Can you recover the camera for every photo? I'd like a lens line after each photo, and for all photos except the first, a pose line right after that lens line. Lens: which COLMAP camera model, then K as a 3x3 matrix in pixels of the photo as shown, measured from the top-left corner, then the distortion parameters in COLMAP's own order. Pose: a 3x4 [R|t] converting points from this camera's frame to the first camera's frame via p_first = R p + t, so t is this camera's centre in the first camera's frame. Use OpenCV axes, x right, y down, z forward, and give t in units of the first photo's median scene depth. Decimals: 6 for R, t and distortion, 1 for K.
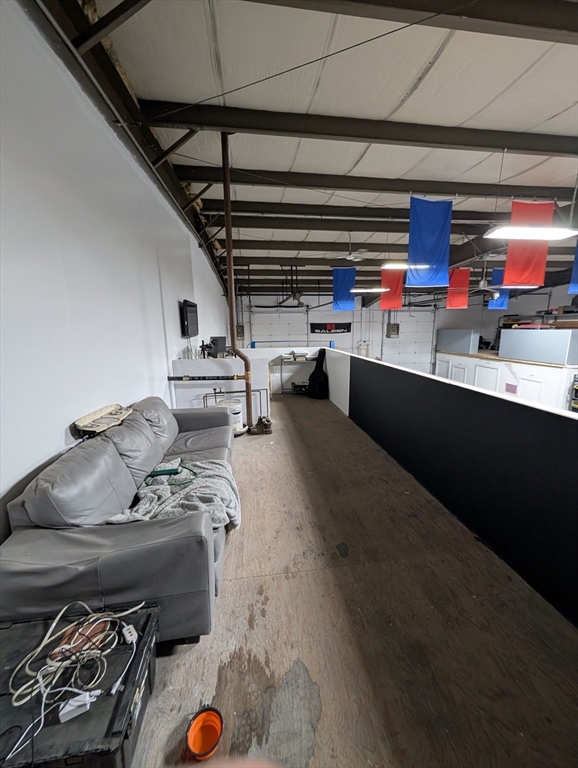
lens RADIAL K [[289.5, 0, 289.0], [0, 289.5, 384.0], [0, 0, 1]] dist [-0.000641, -0.000561]
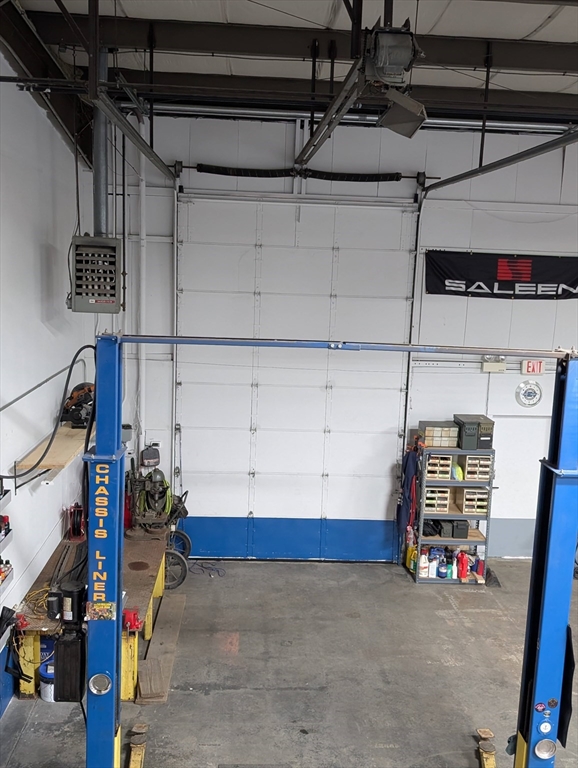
lens RADIAL K [[755.8, 0, 289.0], [0, 755.8, 384.0], [0, 0, 1]] dist [0.007974, 0.001366]
pose [[0.996339, 0.062901, -0.057897, 0.005100], [-0.064723, 0.997448, -0.030145, -0.084210], [0.055853, 0.033782, 0.997867, 0.425725]]
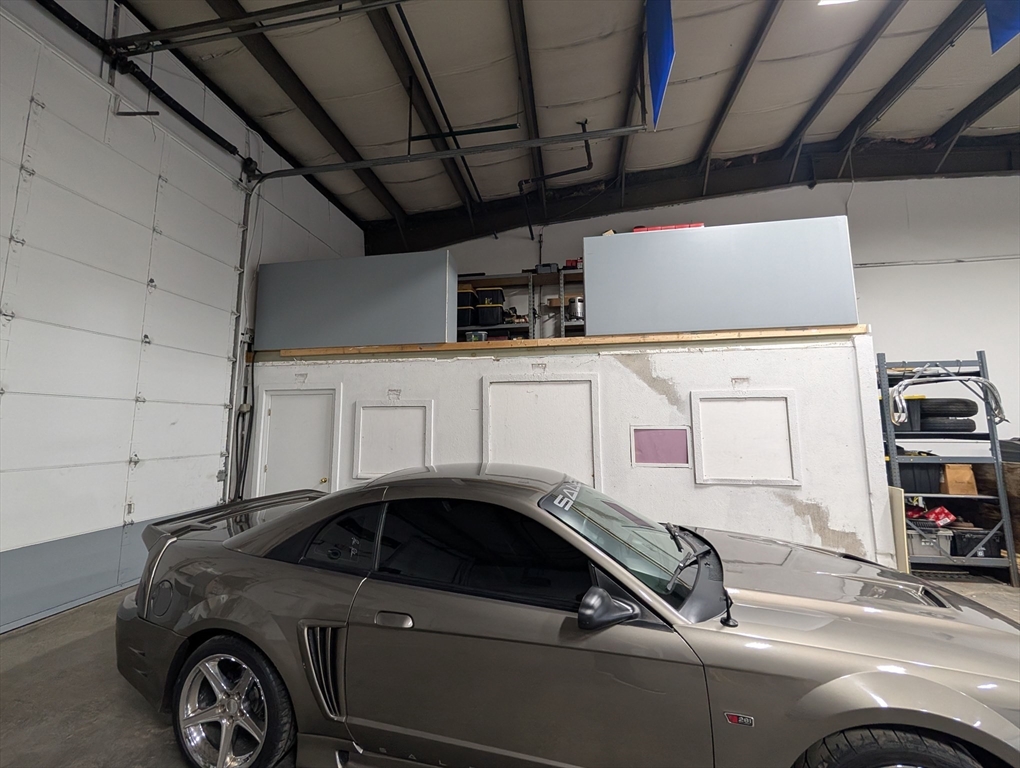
lens RADIAL K [[384.5, 0, 509.1], [0, 384.5, 382.2], [0, 0, 1]] dist [-0.000641, -0.000561]
pose [[0.294067, 0.122305, 0.947927, 0.334317], [0.184657, 0.965823, -0.181898, -0.001742], [-0.937777, 0.228532, 0.261432, 0.871095]]
